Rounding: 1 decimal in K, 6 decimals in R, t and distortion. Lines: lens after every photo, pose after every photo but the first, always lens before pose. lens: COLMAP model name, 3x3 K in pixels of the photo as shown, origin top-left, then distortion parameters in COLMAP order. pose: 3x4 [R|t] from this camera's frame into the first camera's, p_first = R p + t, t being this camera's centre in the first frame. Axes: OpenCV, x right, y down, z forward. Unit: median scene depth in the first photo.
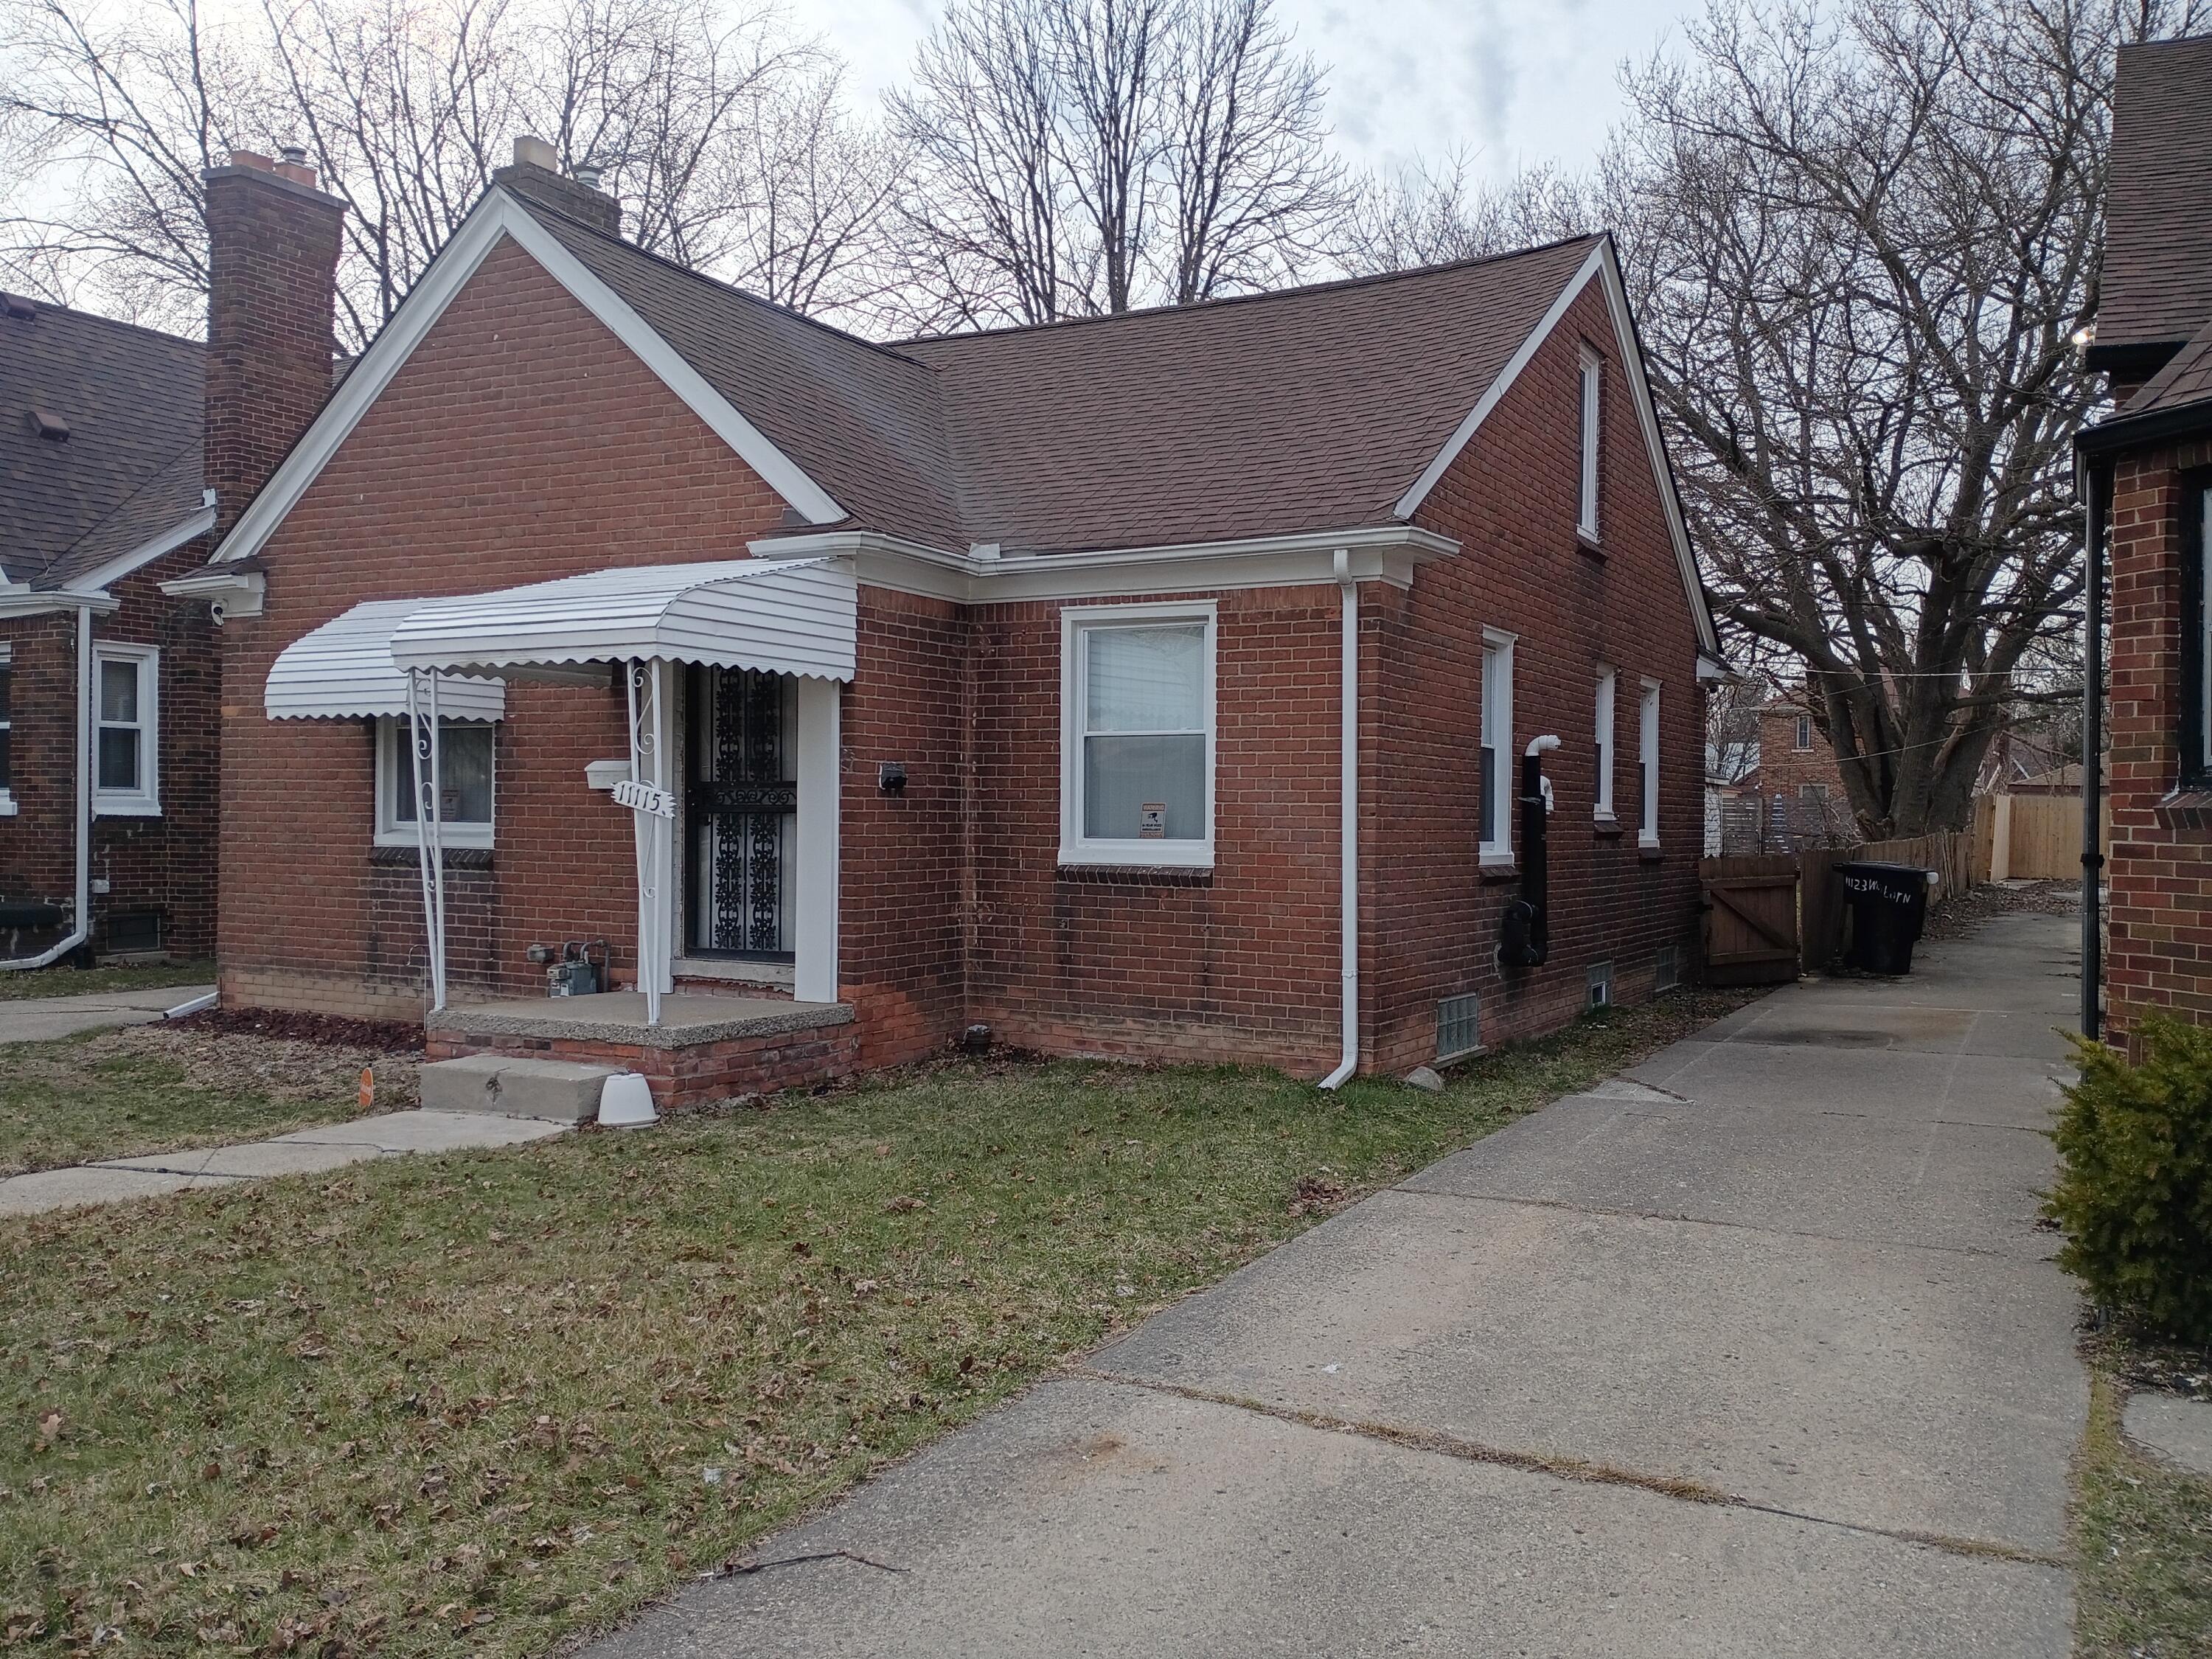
lens RADIAL K [[1839.1, 0, 1105.4], [0, 1839.1, 827.5], [0, 0, 1]] dist [0.052556, -0.037302]
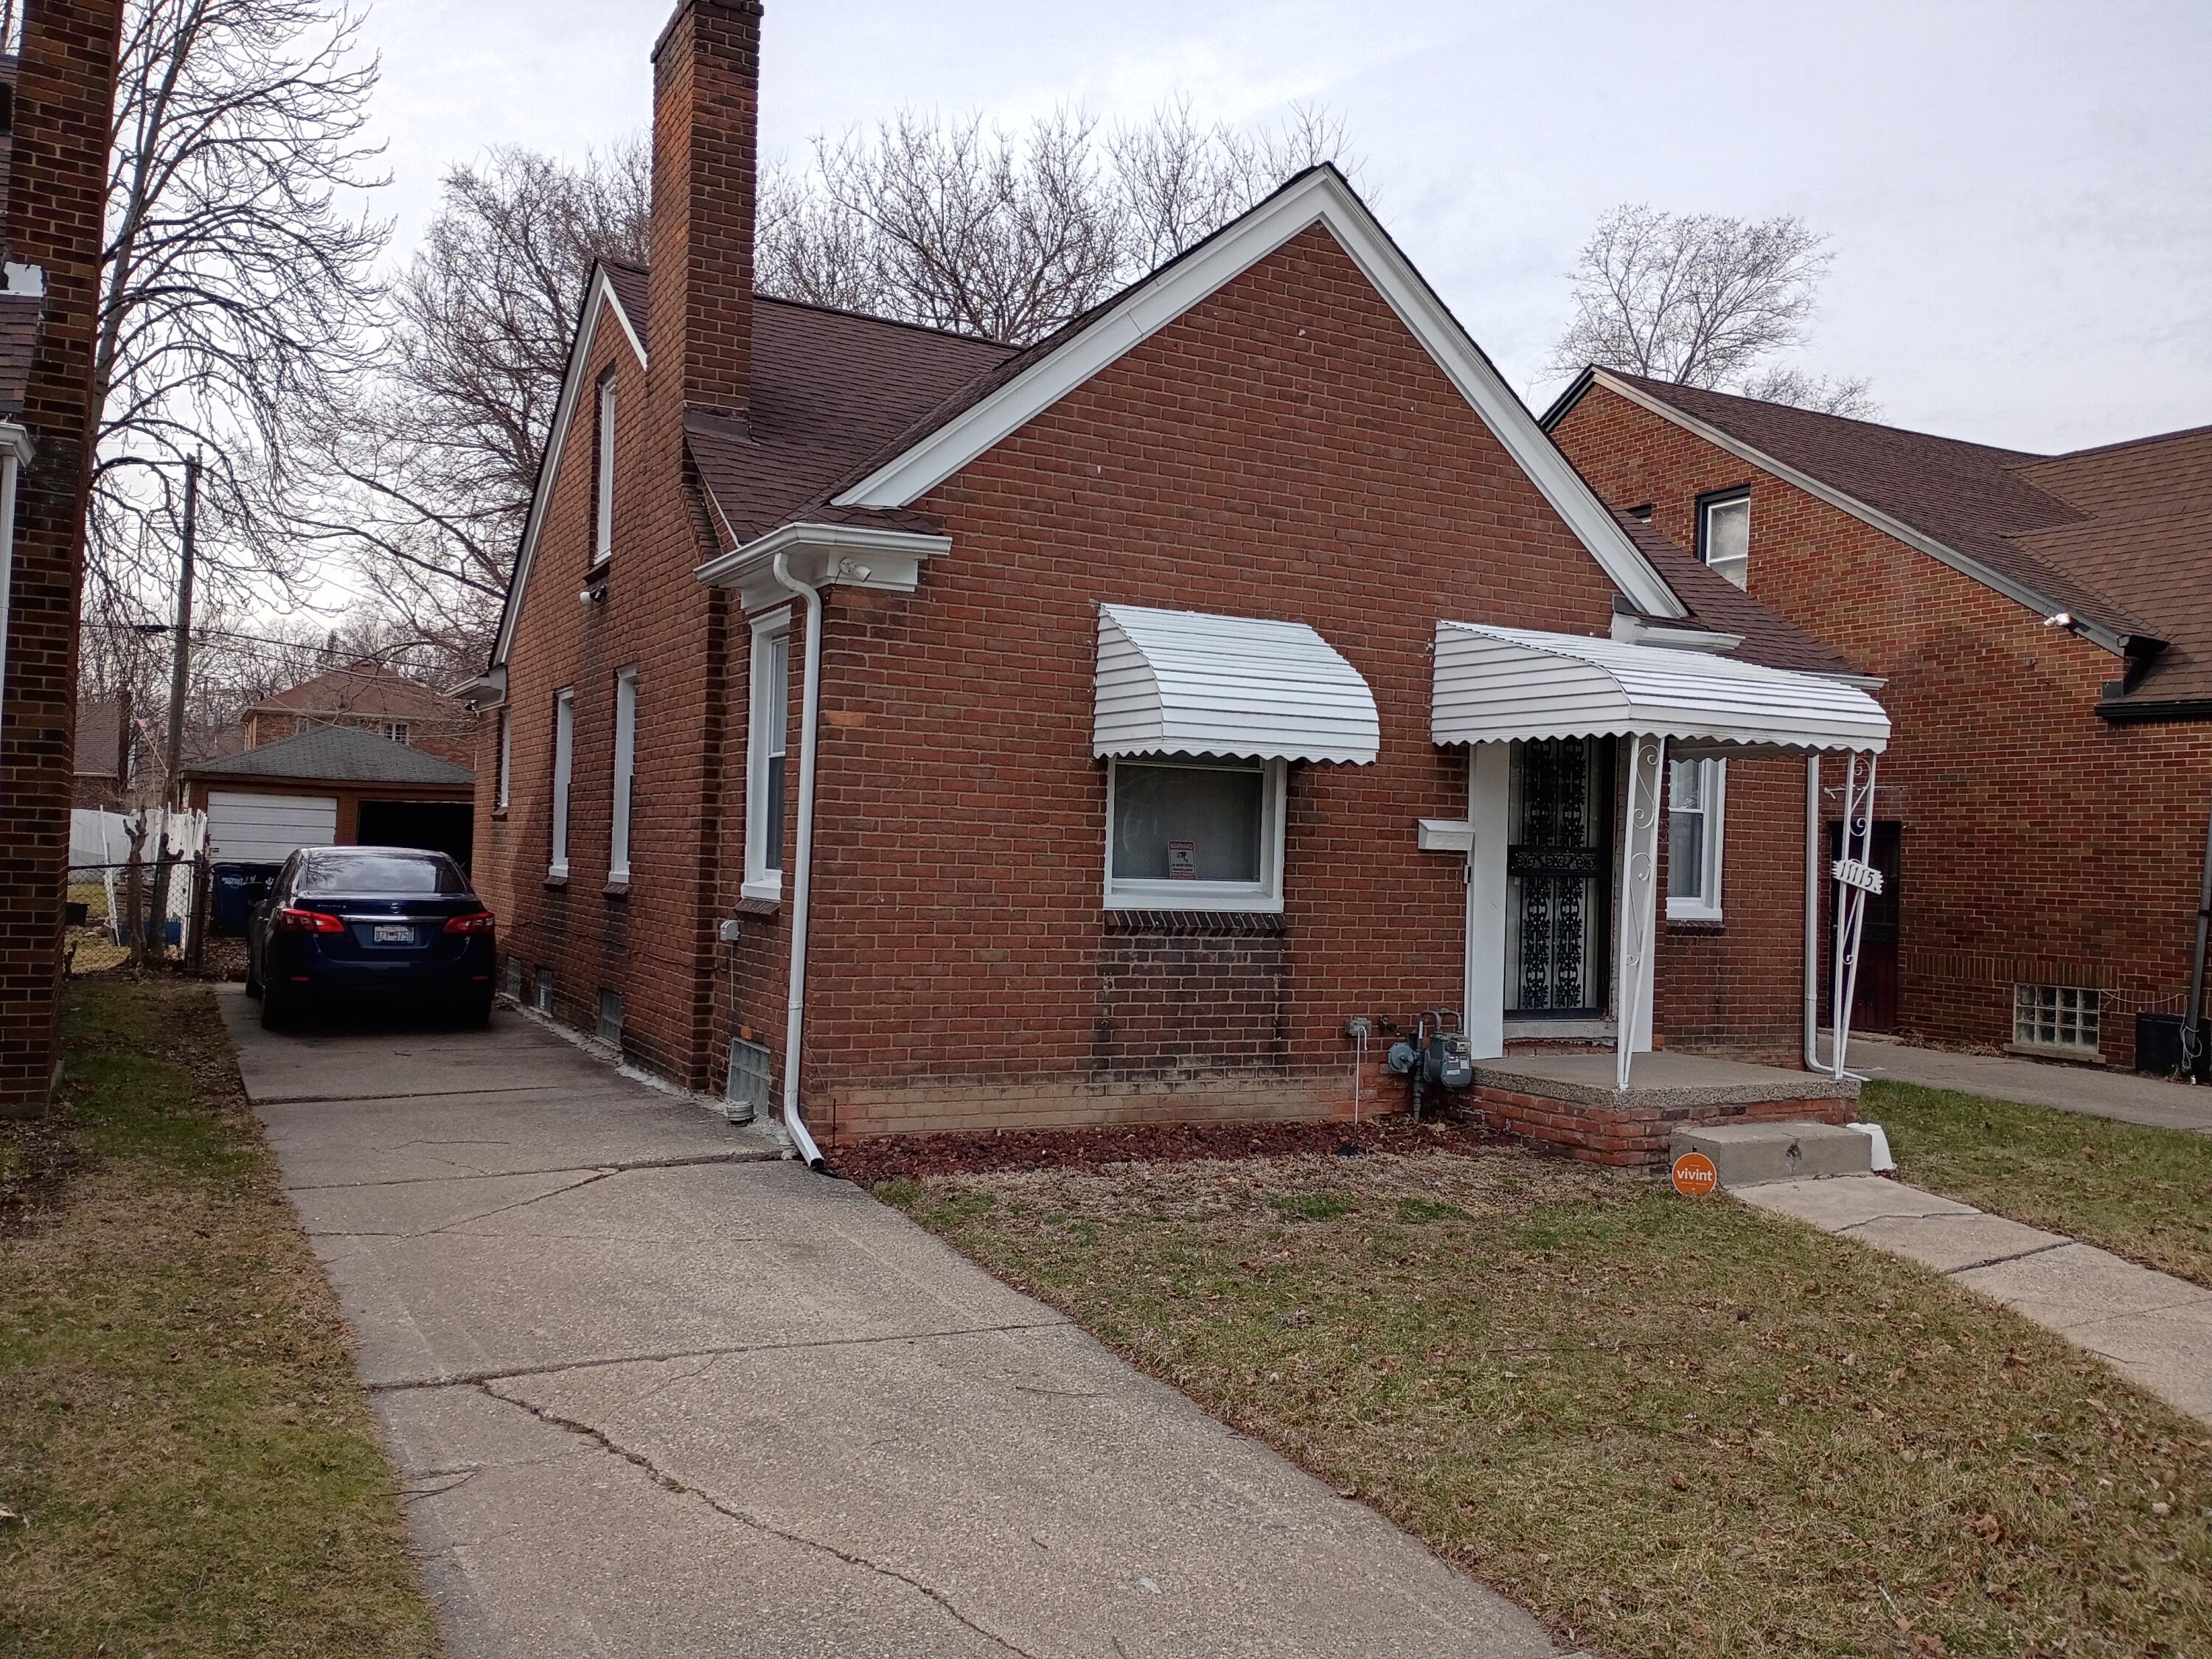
lens RADIAL K [[1839.1, 0, 1111.9], [0, 1839.1, 825.7], [0, 0, 1]] dist [0.052556, -0.037302]
pose [[0.544462, 0.020172, 0.838543, -1.183321], [-0.021427, 0.999719, -0.010136, -0.020319], [-0.838512, -0.012448, 0.544742, 0.633872]]
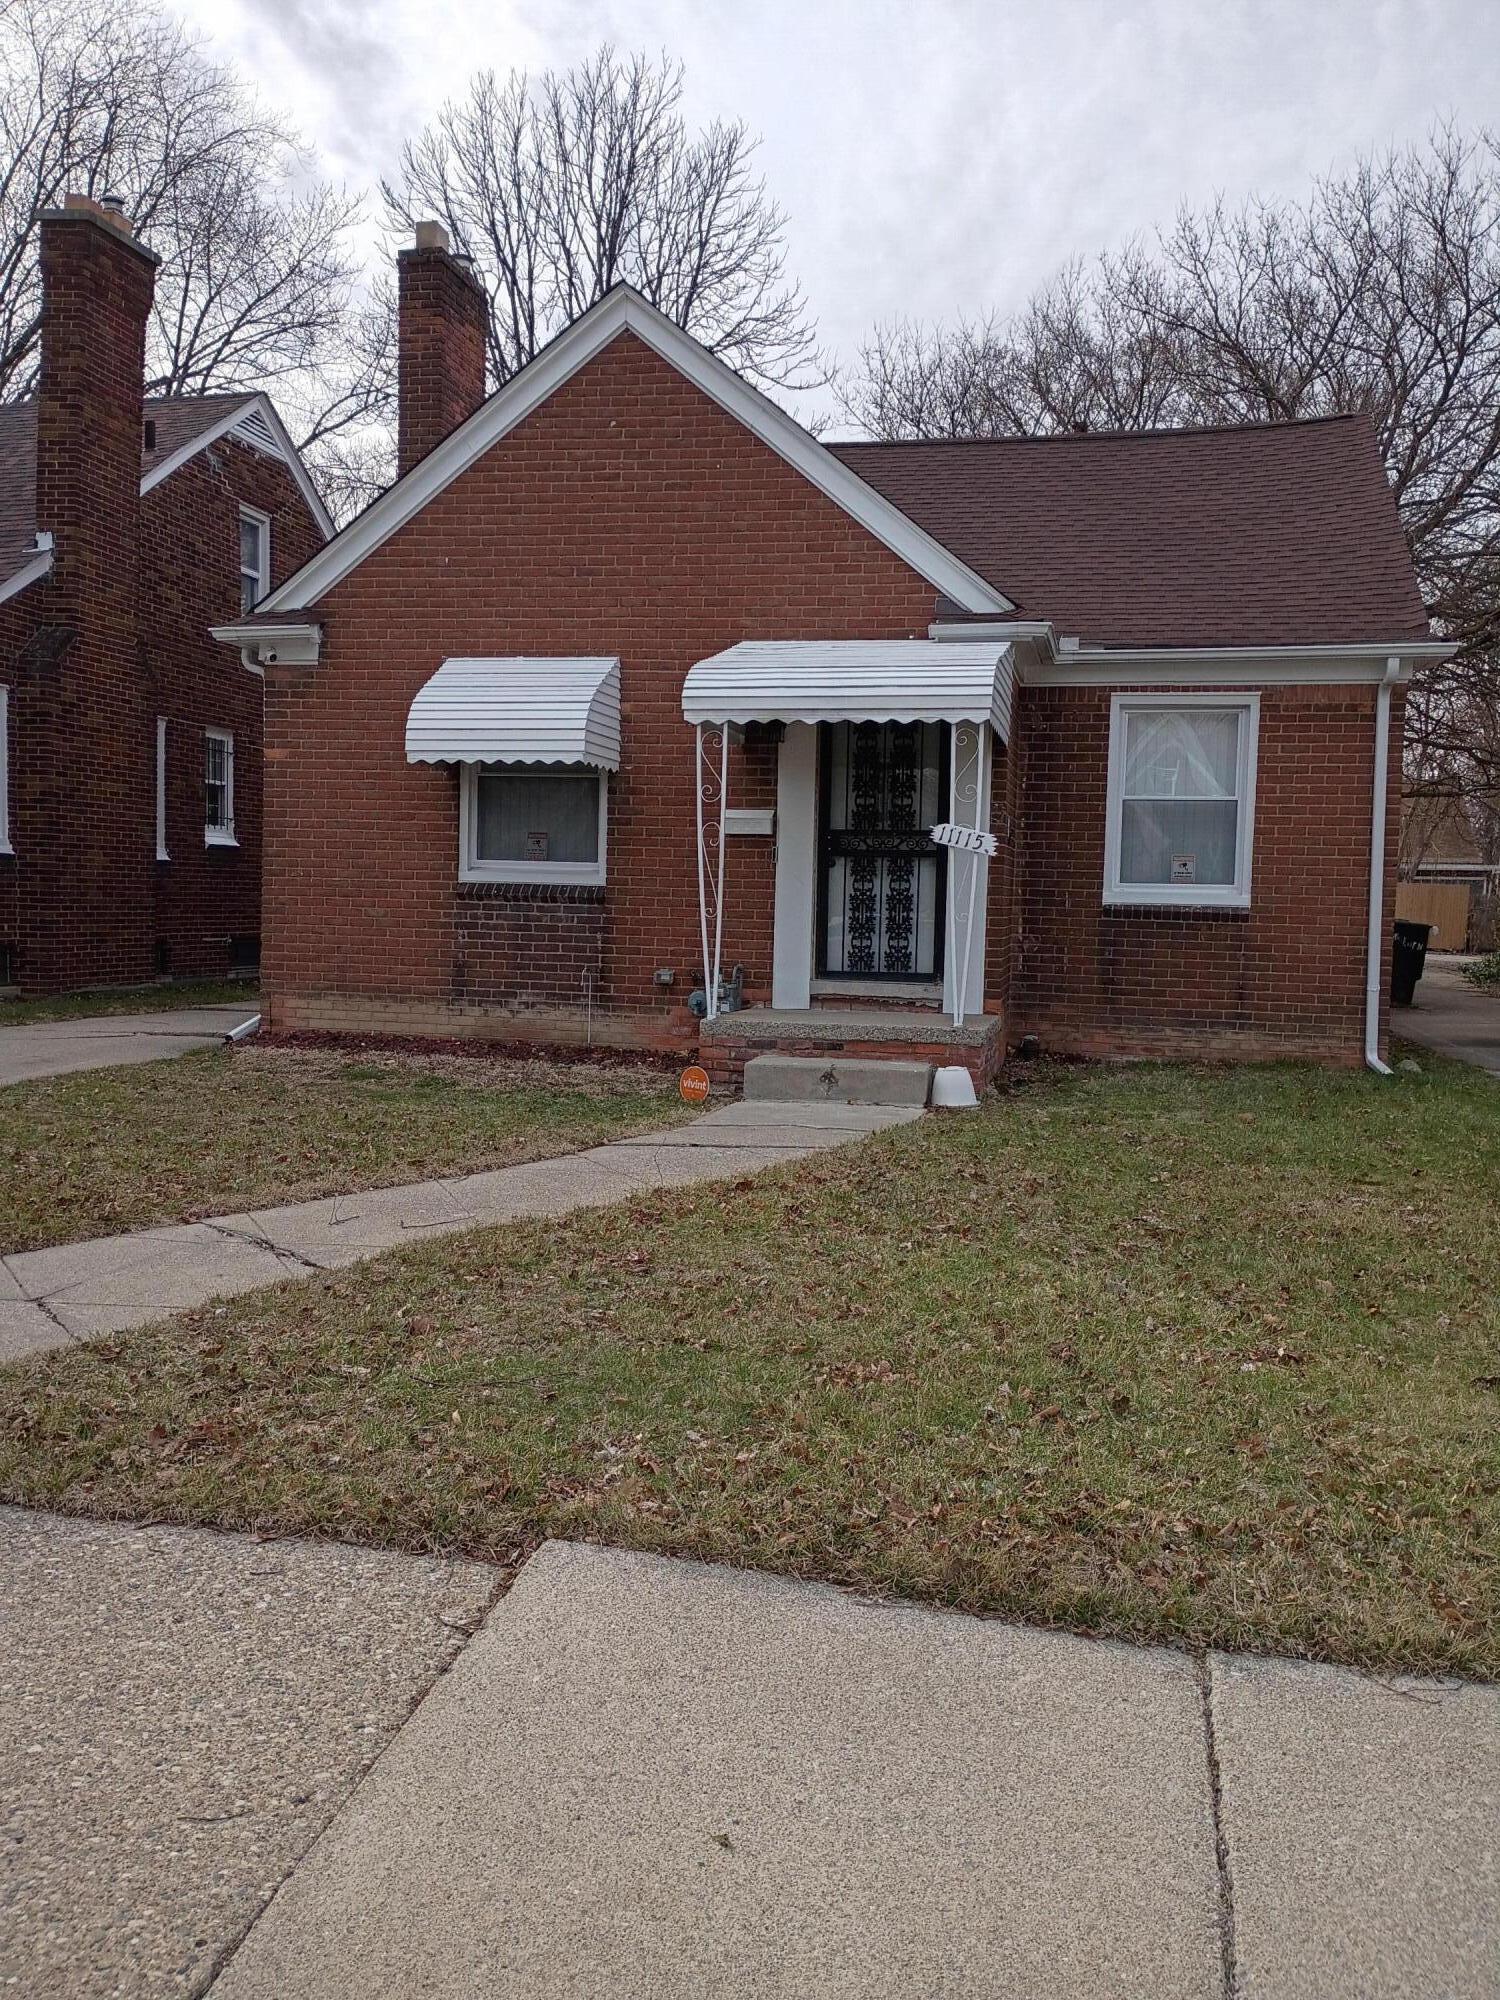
lens RADIAL K [[1662.8, 0, 747.9], [0, 1662.8, 1003.9], [0, 0, 1]] dist [0.052556, -0.037302]
pose [[0.959411, -0.003395, 0.281992, -0.570767], [-0.013627, 0.998201, 0.058381, 0.024961], [-0.281683, -0.059854, 0.957639, -0.004616]]
